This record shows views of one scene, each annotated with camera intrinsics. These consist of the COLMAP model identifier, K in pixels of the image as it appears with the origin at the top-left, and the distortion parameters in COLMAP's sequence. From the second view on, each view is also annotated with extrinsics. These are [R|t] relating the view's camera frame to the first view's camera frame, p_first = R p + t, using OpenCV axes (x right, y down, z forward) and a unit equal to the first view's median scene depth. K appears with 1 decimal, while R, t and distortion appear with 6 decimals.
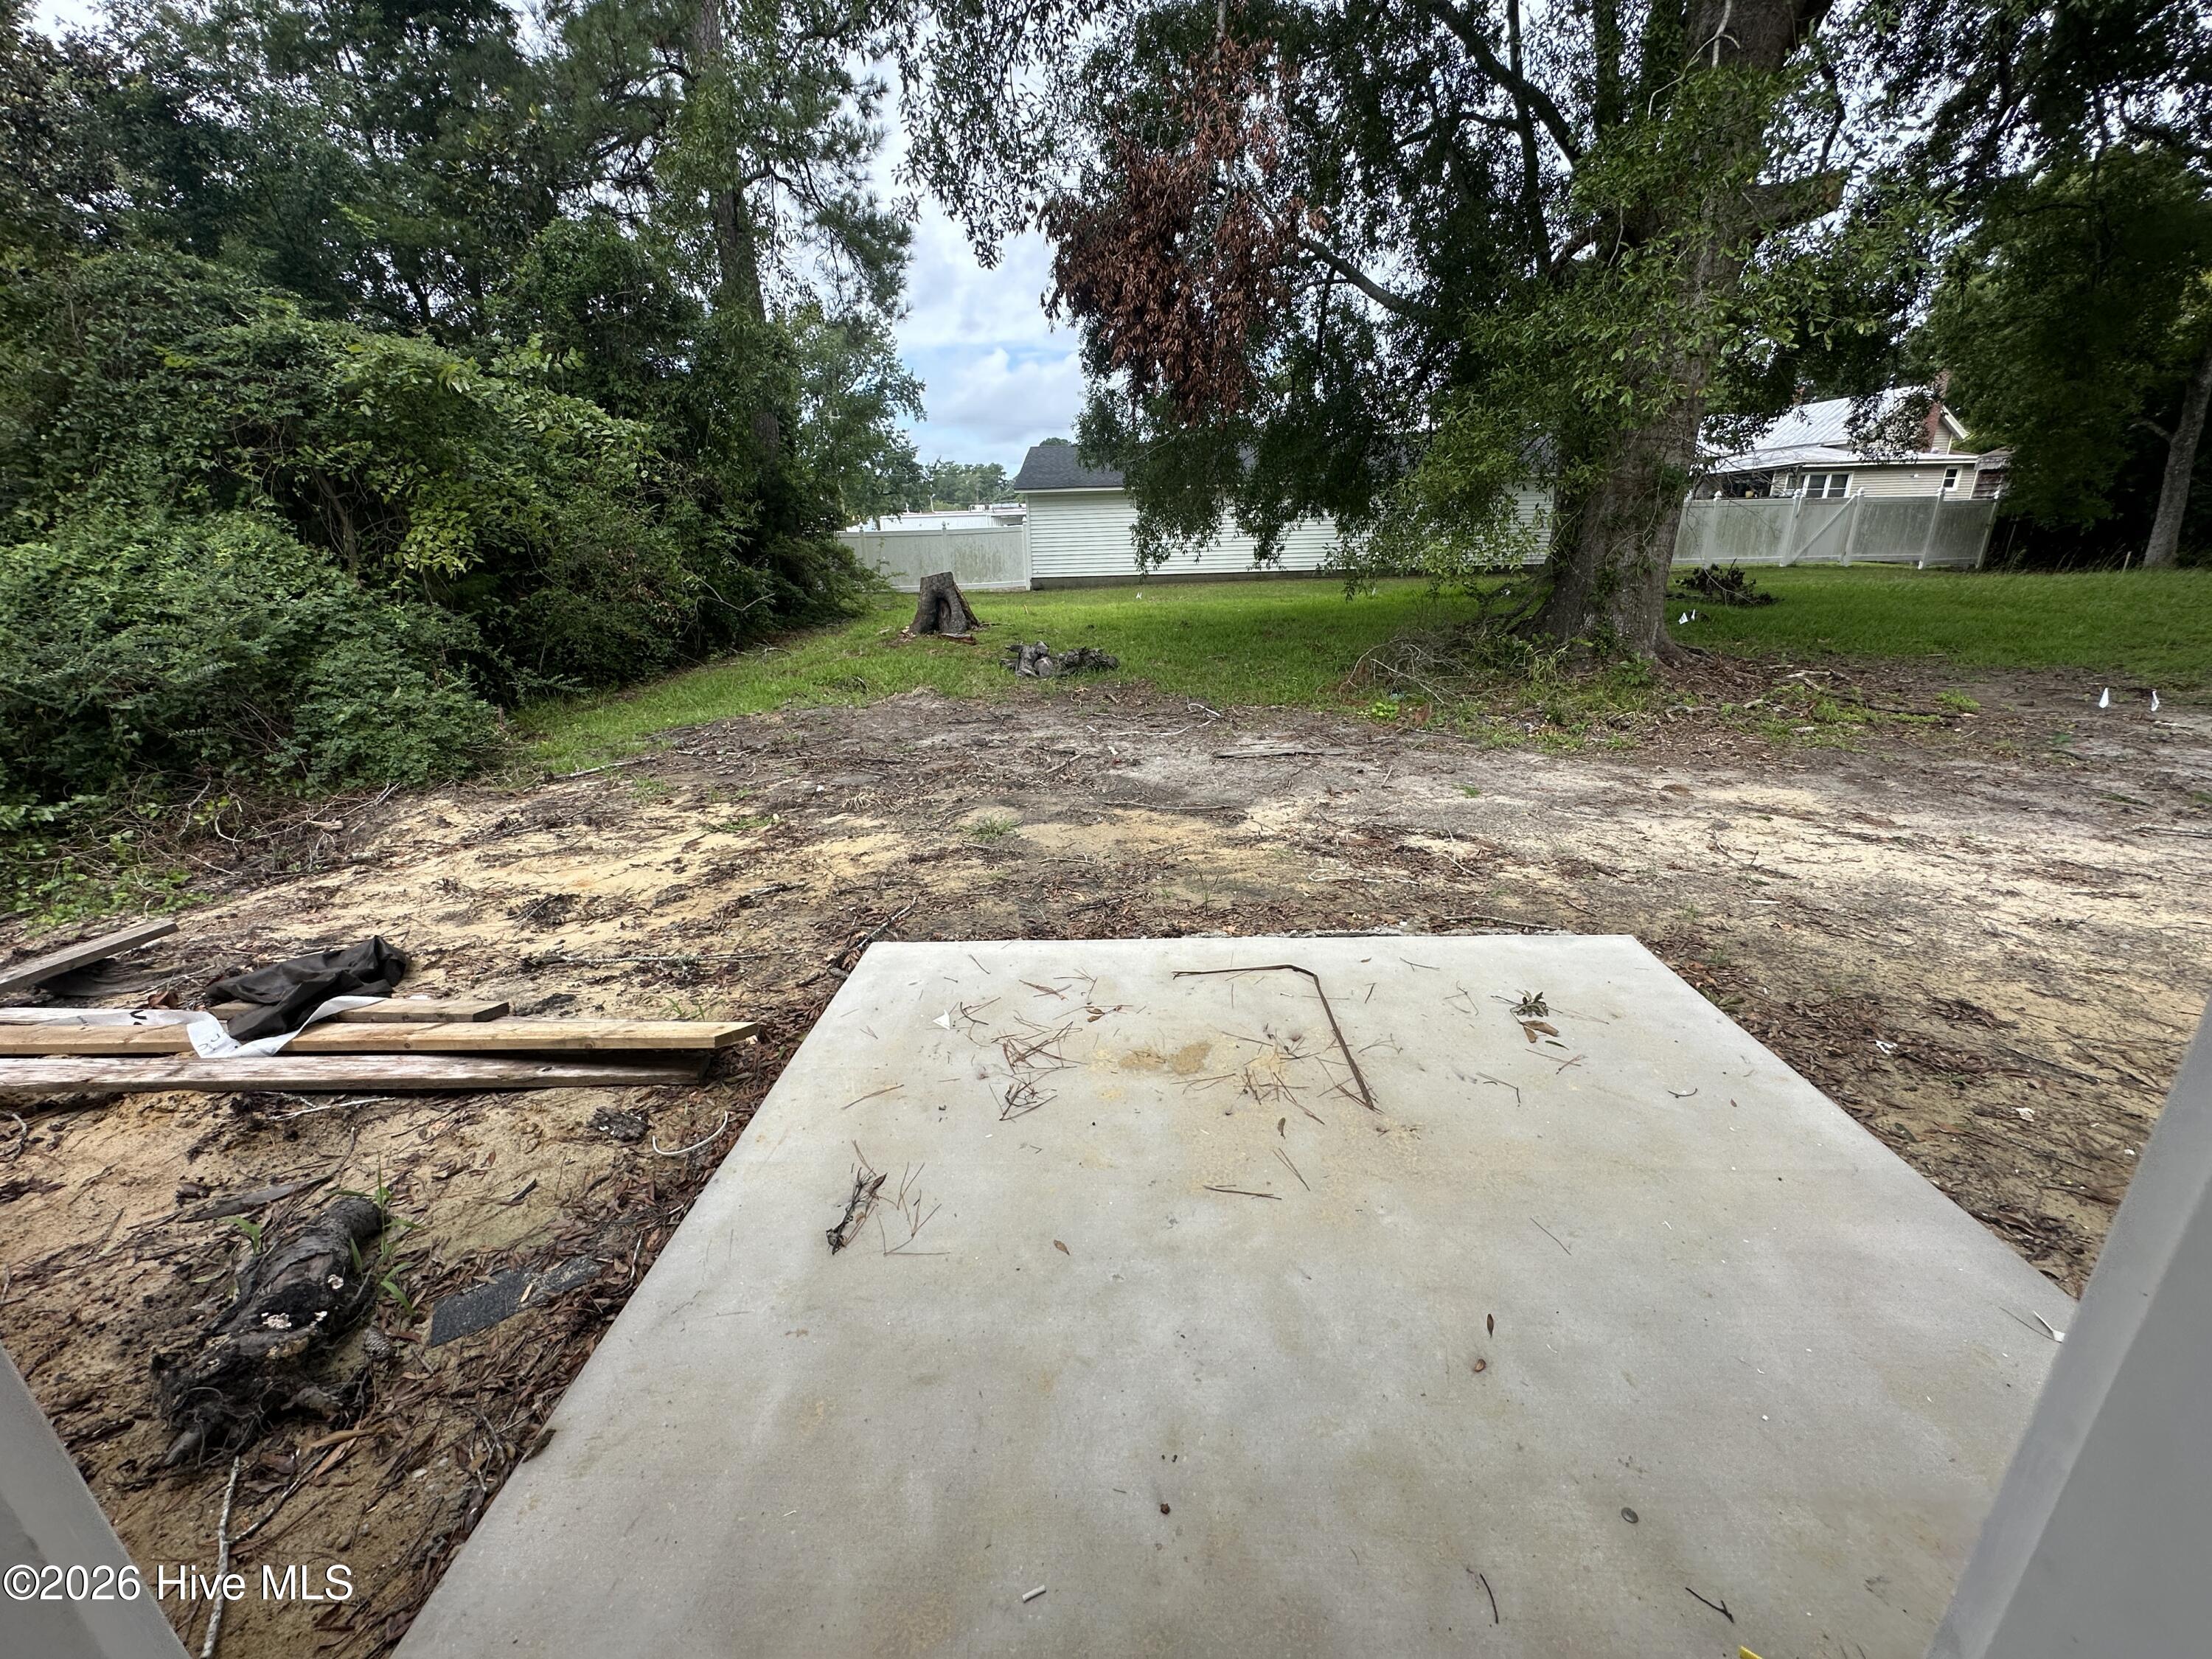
lens RADIAL K [[889.8, 0, 1106.0], [0, 889.8, 829.5], [0, 0, 1]] dist [-0.005119, -0.000082]
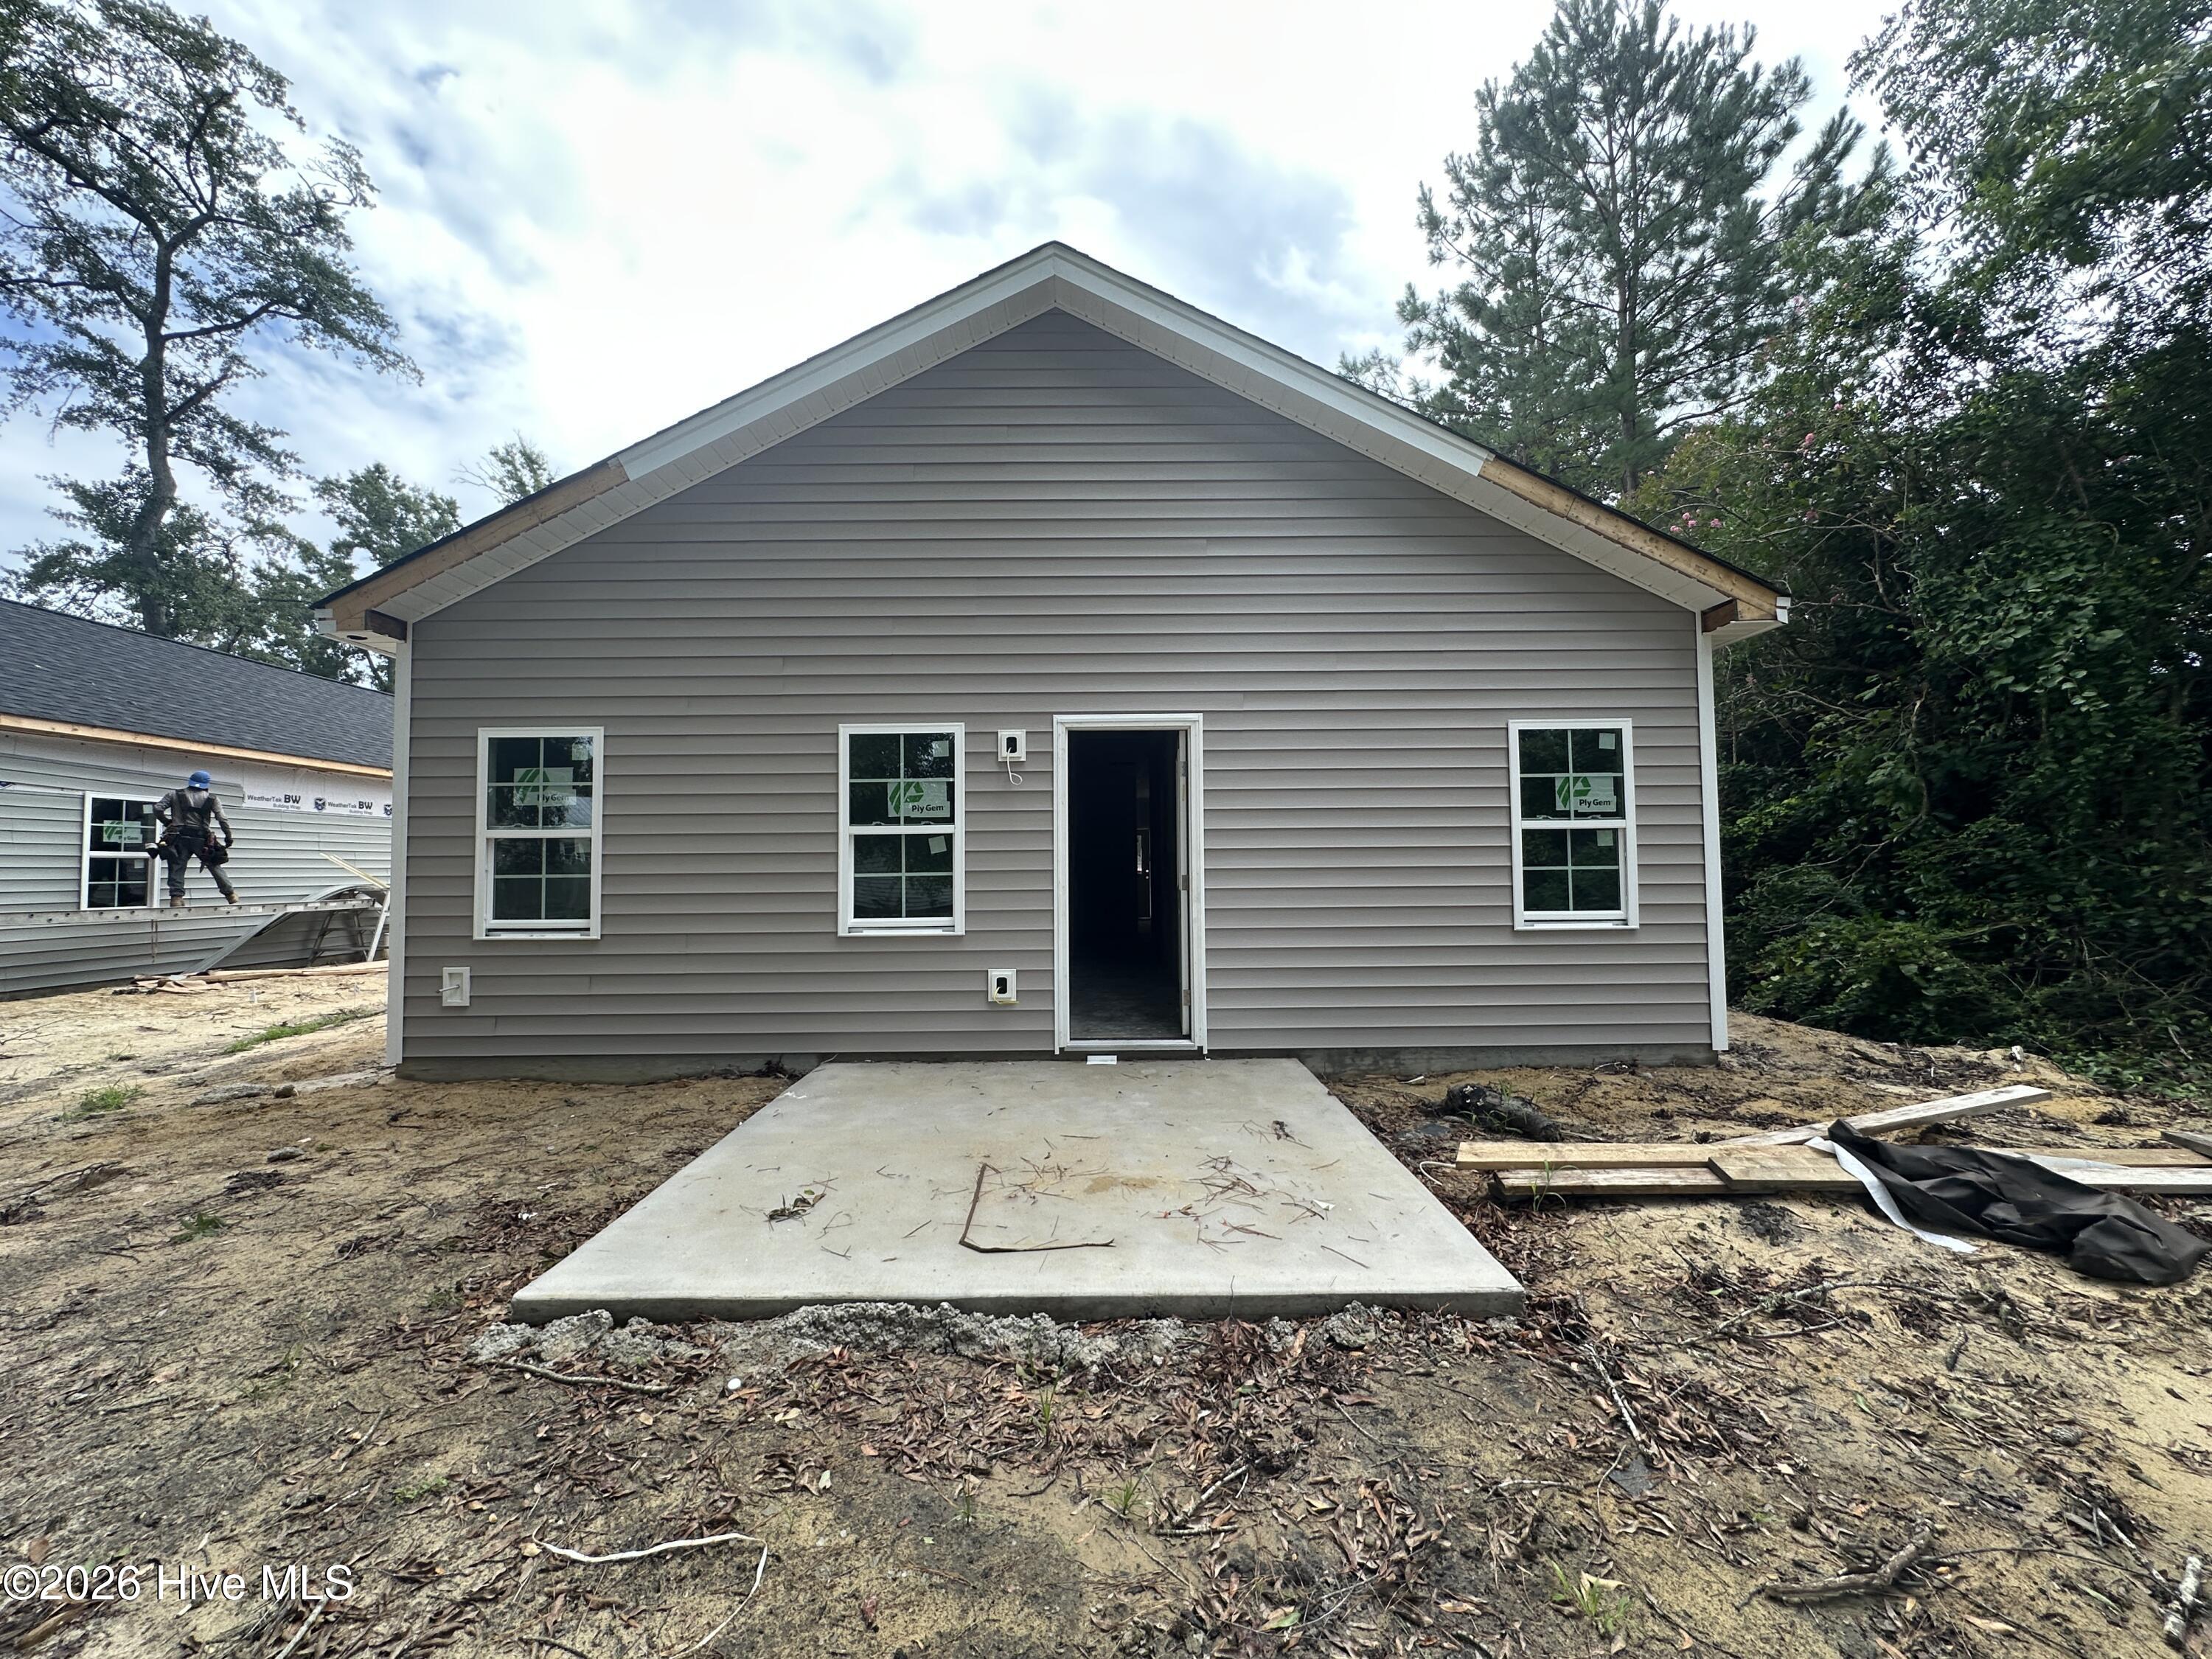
lens RADIAL K [[889.8, 0, 1106.0], [0, 889.8, 829.5], [0, 0, 1]] dist [-0.005119, -0.000082]
pose [[-0.997893, 0.040407, -0.050766, 0.169493], [0.024727, 0.960197, 0.278227, -0.747282], [0.059987, 0.276386, -0.959173, 2.668957]]
